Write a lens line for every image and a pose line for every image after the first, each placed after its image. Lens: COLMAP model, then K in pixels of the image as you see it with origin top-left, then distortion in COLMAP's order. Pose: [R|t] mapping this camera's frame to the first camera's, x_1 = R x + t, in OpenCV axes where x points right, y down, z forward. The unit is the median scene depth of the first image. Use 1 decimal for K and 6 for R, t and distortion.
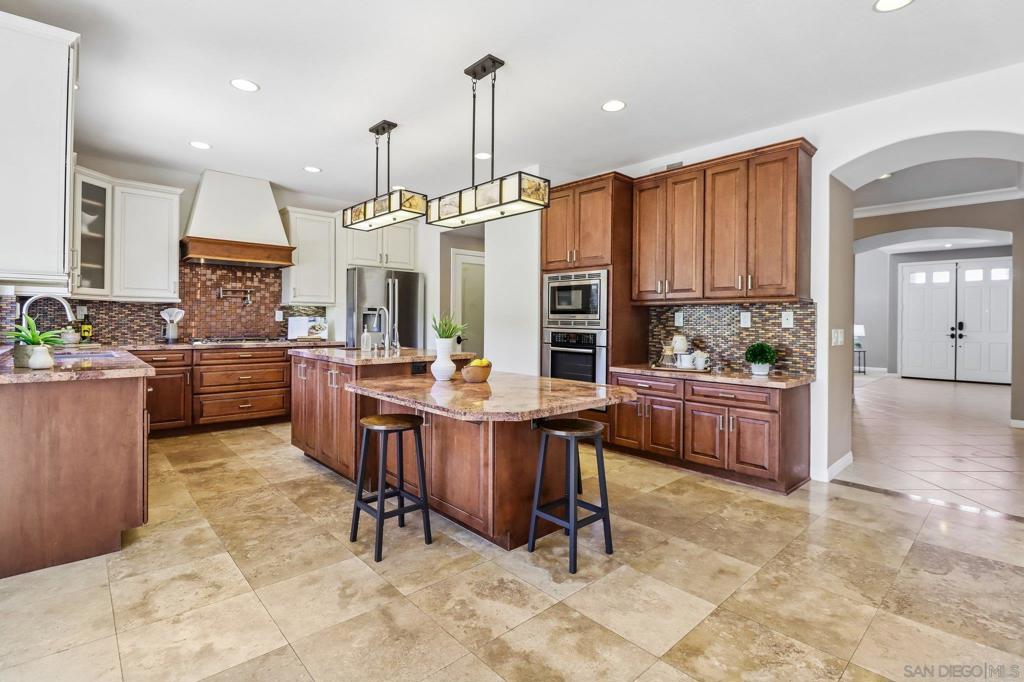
lens RADIAL K [[489.0, 0, 513.2], [0, 489.0, 323.7], [0, 0, 1]] dist [-0.000360, -0.001212]
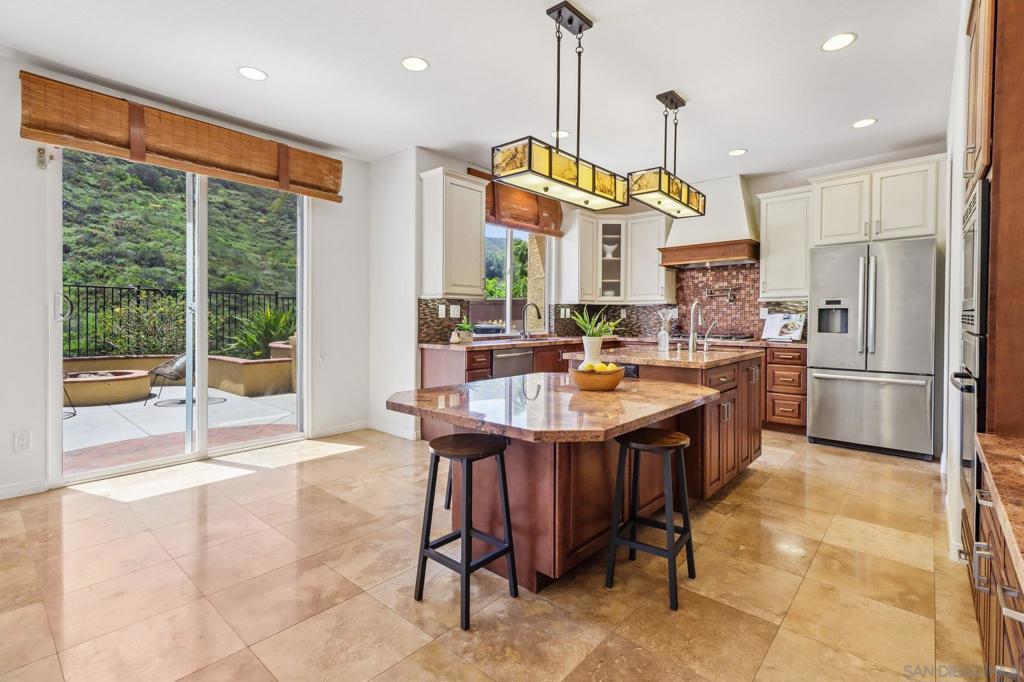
lens RADIAL K [[489.0, 0, 513.2], [0, 489.0, 323.7], [0, 0, 1]] dist [-0.000360, -0.001212]
pose [[0.094125, 0.001593, -0.995559, 0.499937], [-0.006570, 0.999978, 0.000979, 0.007310], [0.995539, 0.006449, 0.094133, 0.537375]]
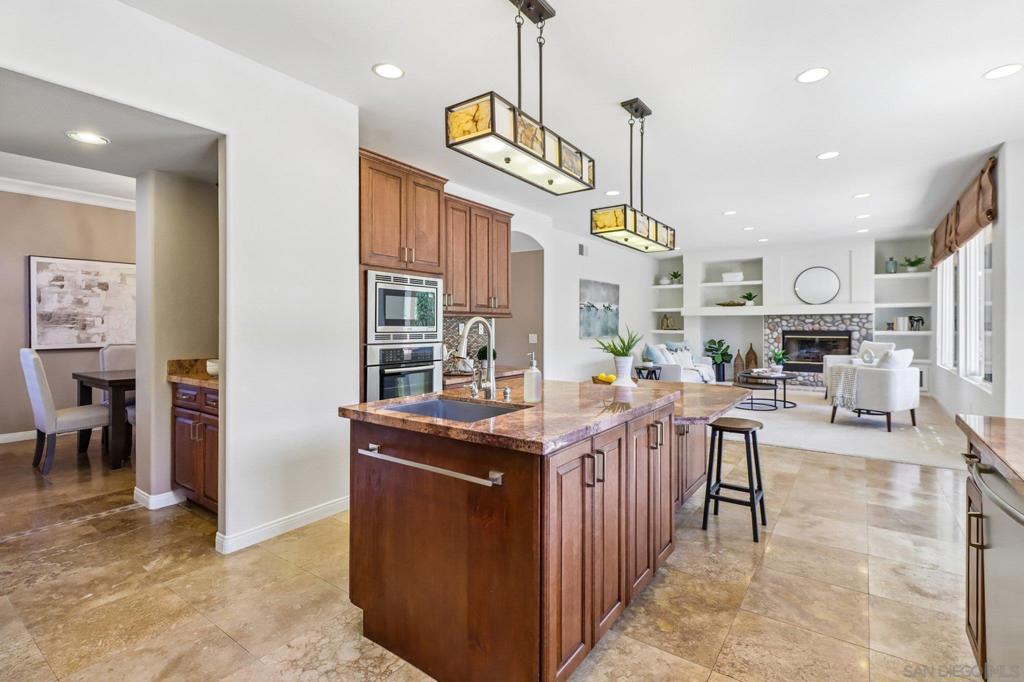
lens RADIAL K [[489.0, 0, 513.2], [0, 489.0, 323.7], [0, 0, 1]] dist [-0.000360, -0.001212]
pose [[-0.214040, -0.010439, 0.976769, -0.711615], [0.004701, 0.999920, 0.011717, -0.031309], [-0.976813, 0.007100, -0.213974, 0.985170]]
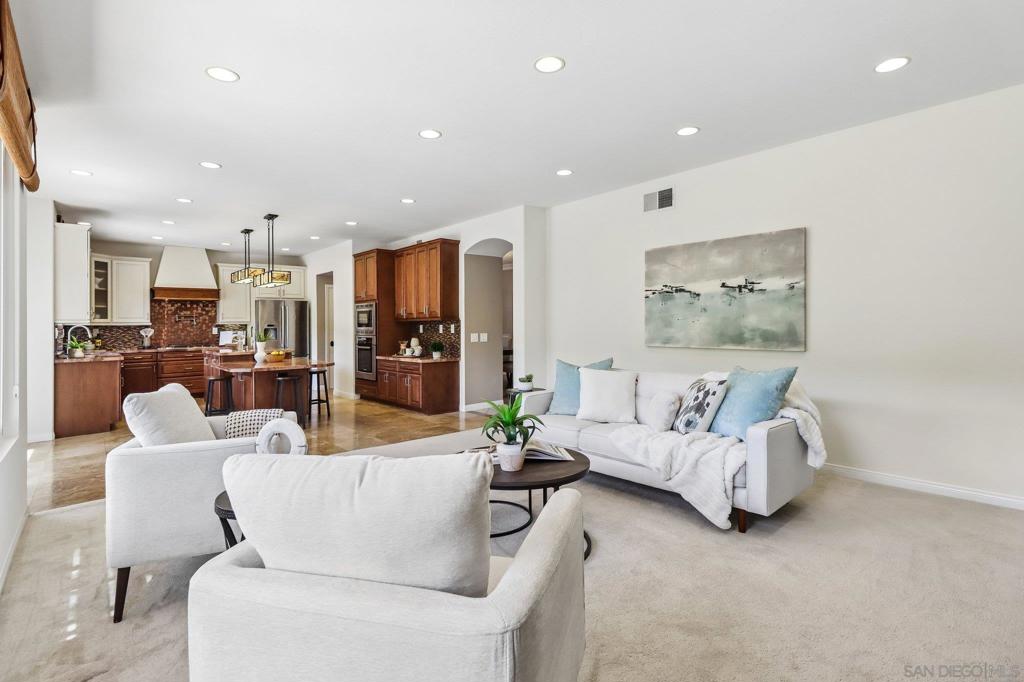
lens RADIAL K [[481.5, 0, 483.0], [0, 481.5, 322.2], [0, 0, 1]] dist [-0.001466, -0.000311]
pose [[0.998532, -0.023525, -0.048782, 0.579612], [0.022913, 0.999652, -0.013071, -0.004920], [0.049073, 0.011934, 0.998724, -0.644551]]
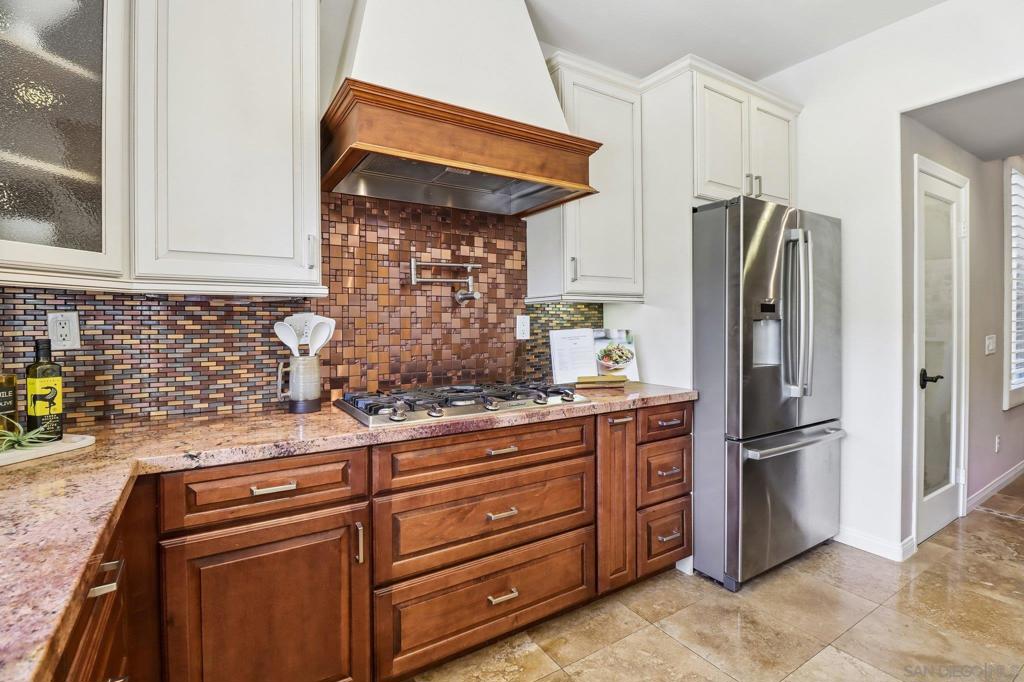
lens RADIAL K [[478.7, 0, 508.7], [0, 478.7, 326.1], [0, 0, 1]] dist [-0.003917, -0.000719]
pose [[0.985823, -0.015113, -0.167109, -0.519609], [0.015035, 0.999885, -0.001734, -0.020447], [0.167116, -0.000803, 0.985937, 0.718281]]
